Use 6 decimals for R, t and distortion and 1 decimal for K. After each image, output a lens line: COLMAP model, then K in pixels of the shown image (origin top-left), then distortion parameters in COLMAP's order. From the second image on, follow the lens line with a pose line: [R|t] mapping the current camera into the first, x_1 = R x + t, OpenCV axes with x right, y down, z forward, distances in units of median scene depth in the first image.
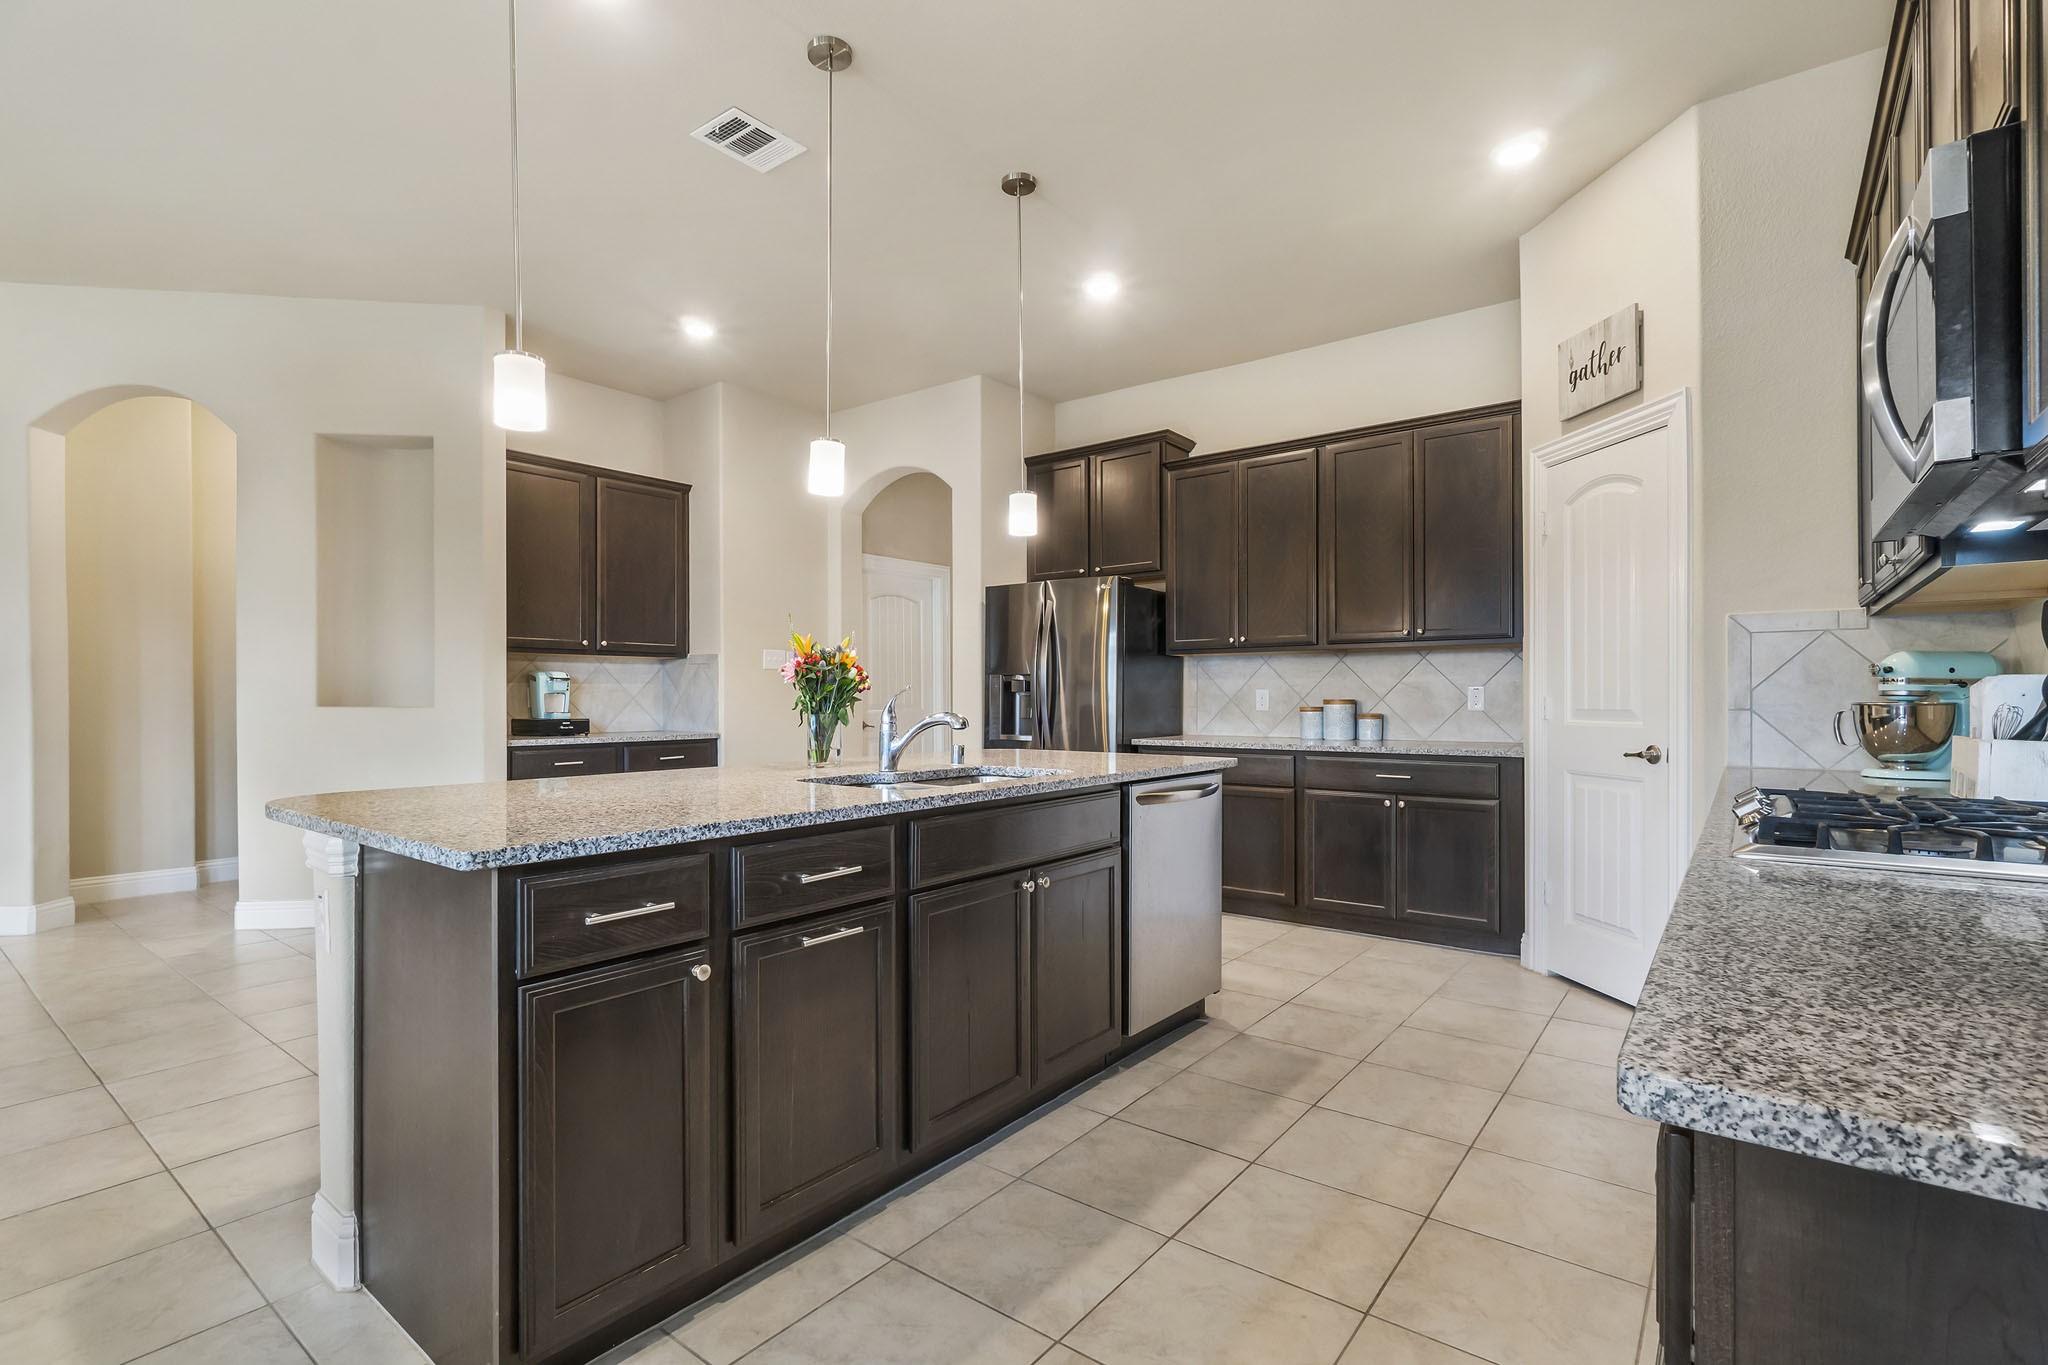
lens RADIAL K [[947.8, 0, 1026.2], [0, 947.8, 700.5], [0, 0, 1]] dist [-0.003106, -0.000164]
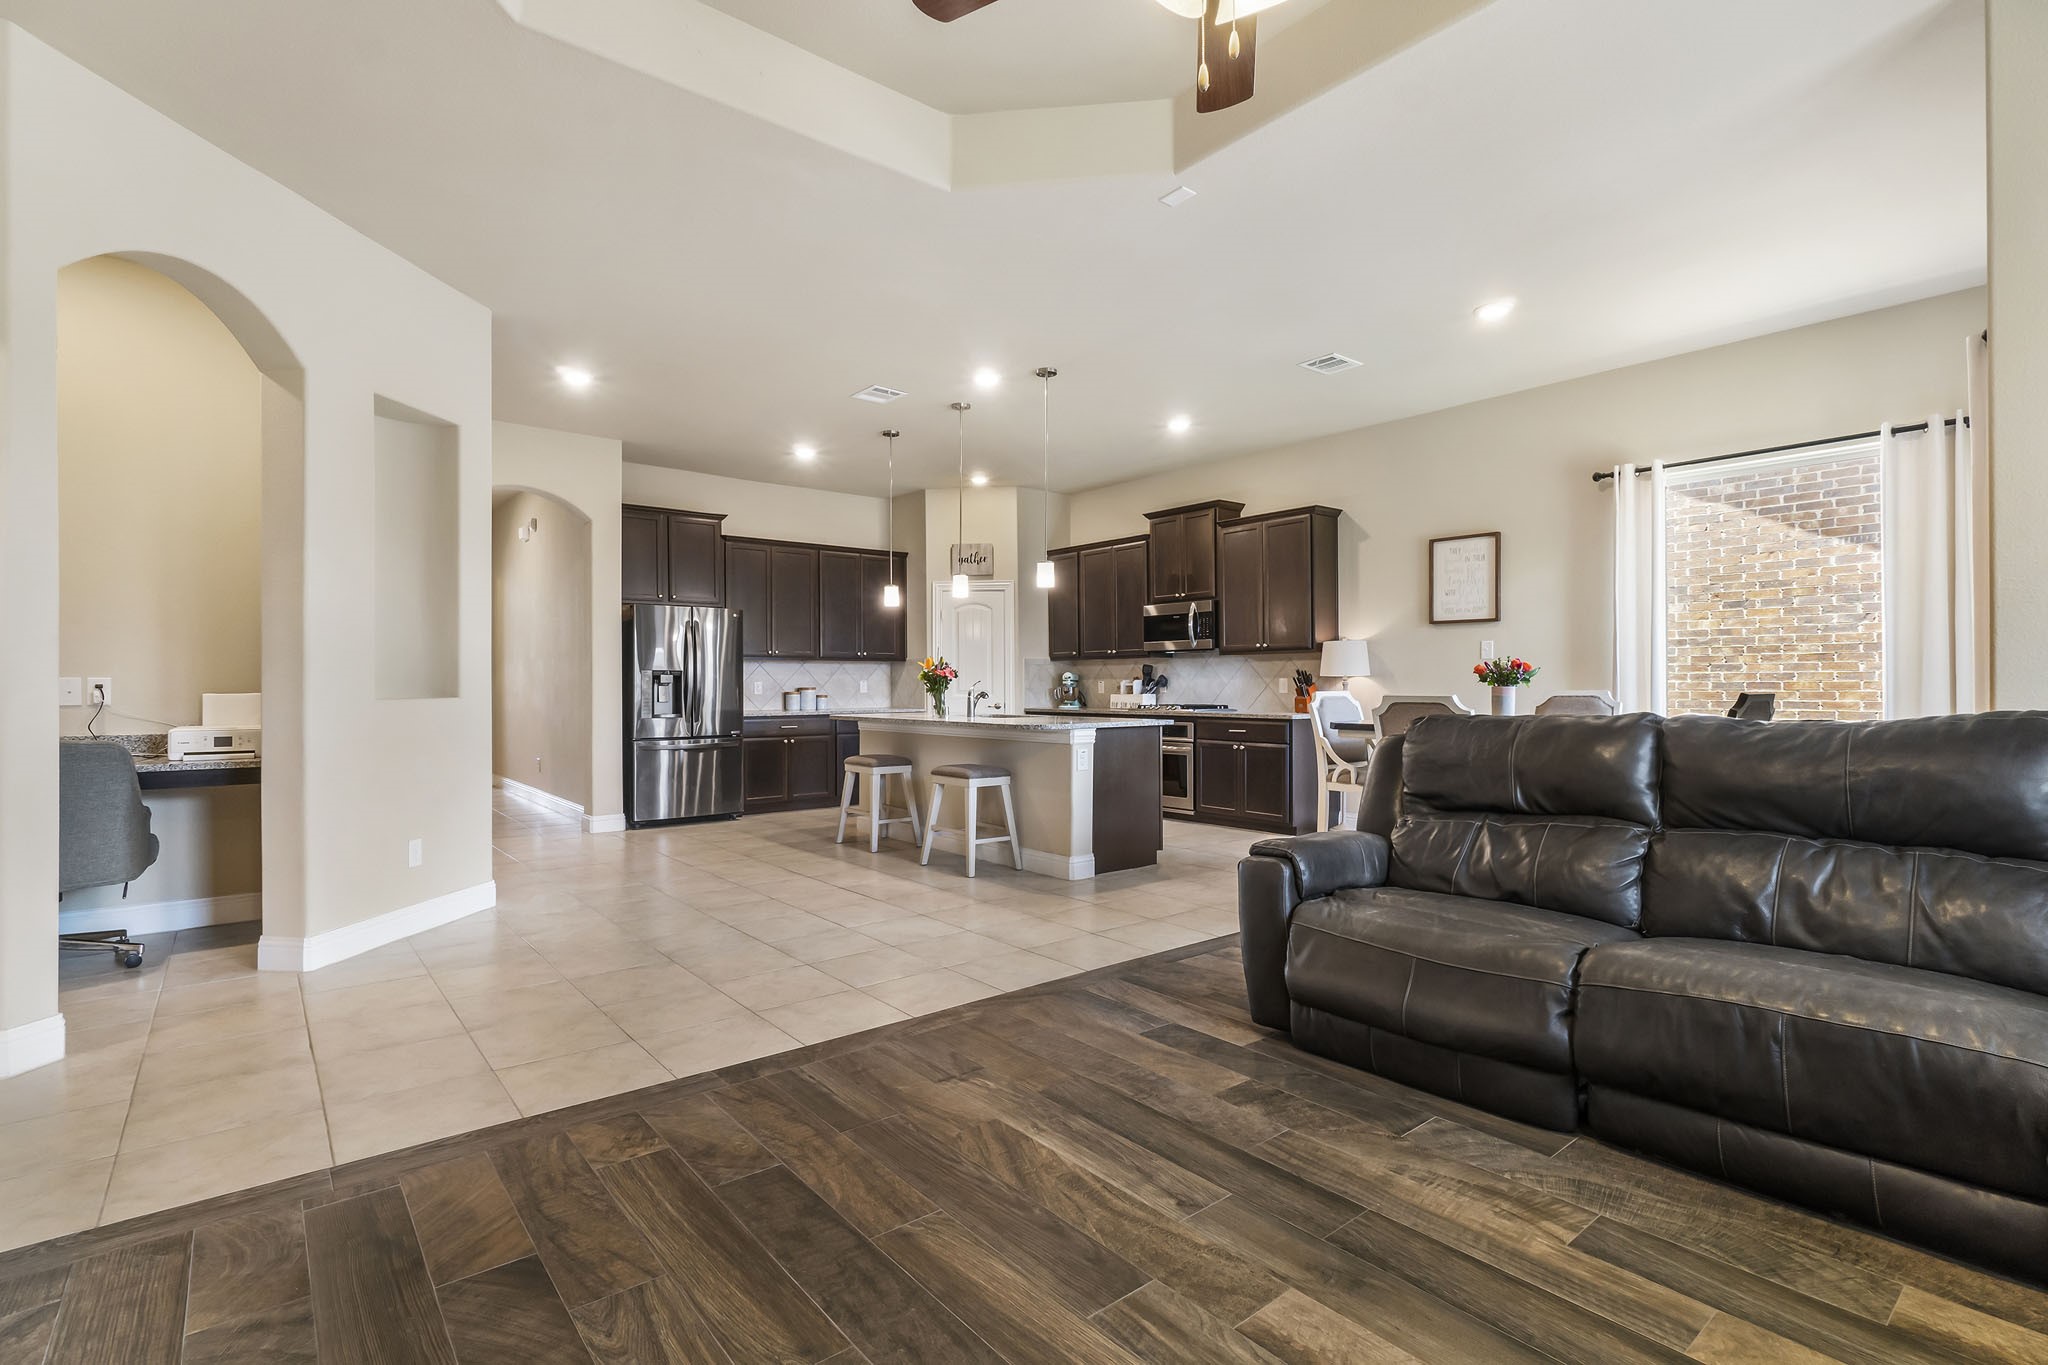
lens RADIAL K [[952.3, 0, 1027.2], [0, 952.3, 684.1], [0, 0, 1]] dist [-0.002016, -0.000245]
pose [[0.225345, -0.000486, 0.974279, -1.722374], [0.007736, 0.999969, -0.001291, -0.002278], [-0.974248, 0.007828, 0.225342, 0.230589]]
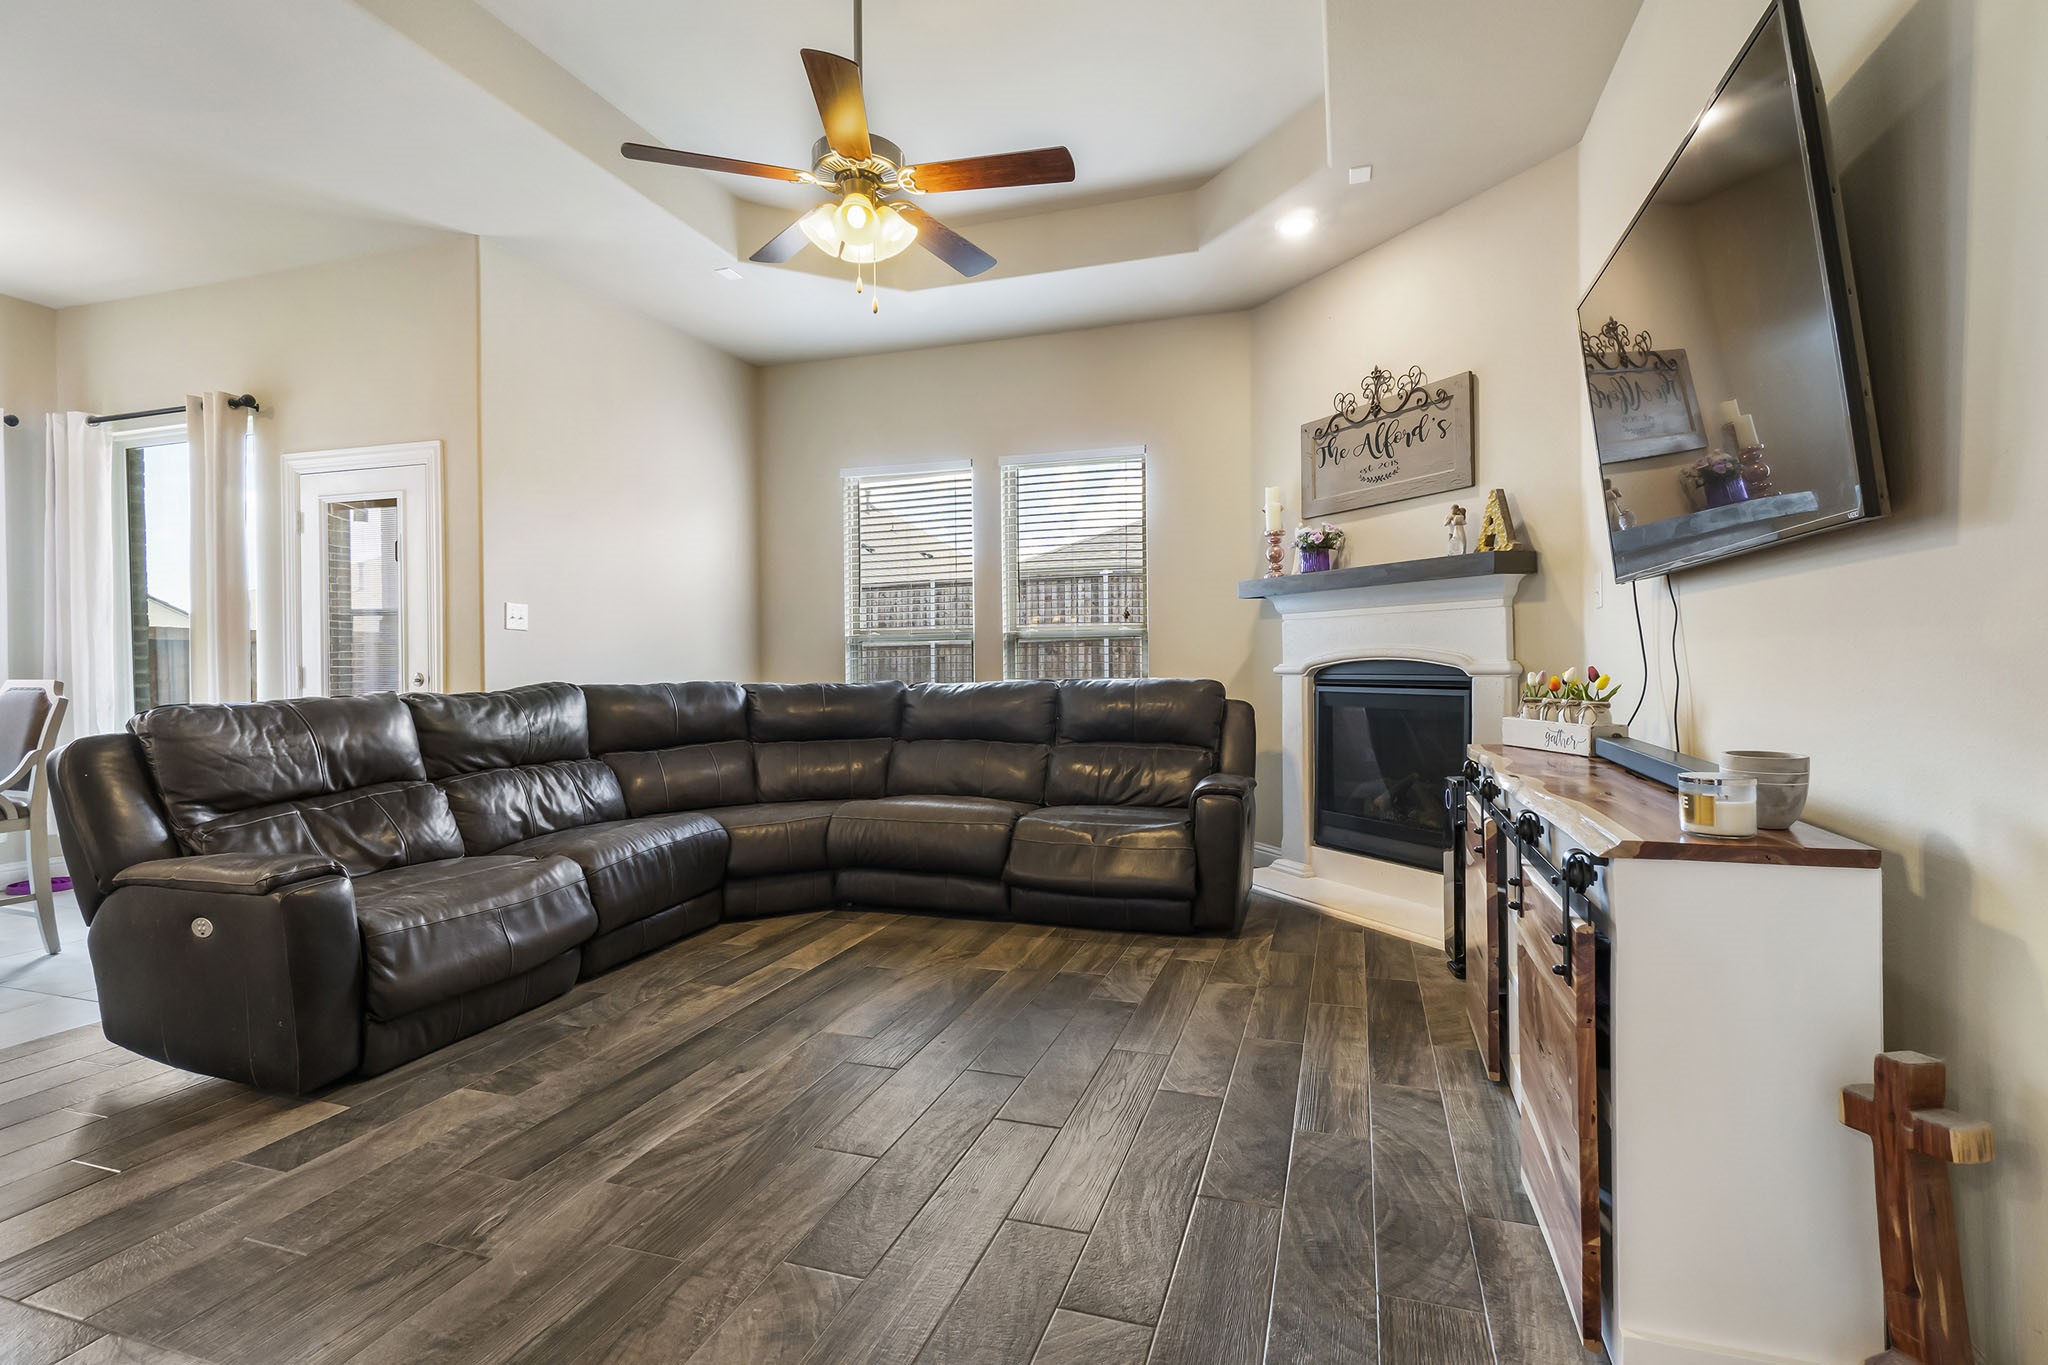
lens RADIAL K [[976.0, 0, 1037.3], [0, 976.0, 673.4], [0, 0, 1]] dist [-0.001577, -0.000182]
pose [[-0.942606, 0.009628, -0.333768, -1.163785], [0.005139, 0.999884, 0.014329, -0.004225], [0.333867, 0.011791, -0.942546, 0.978371]]
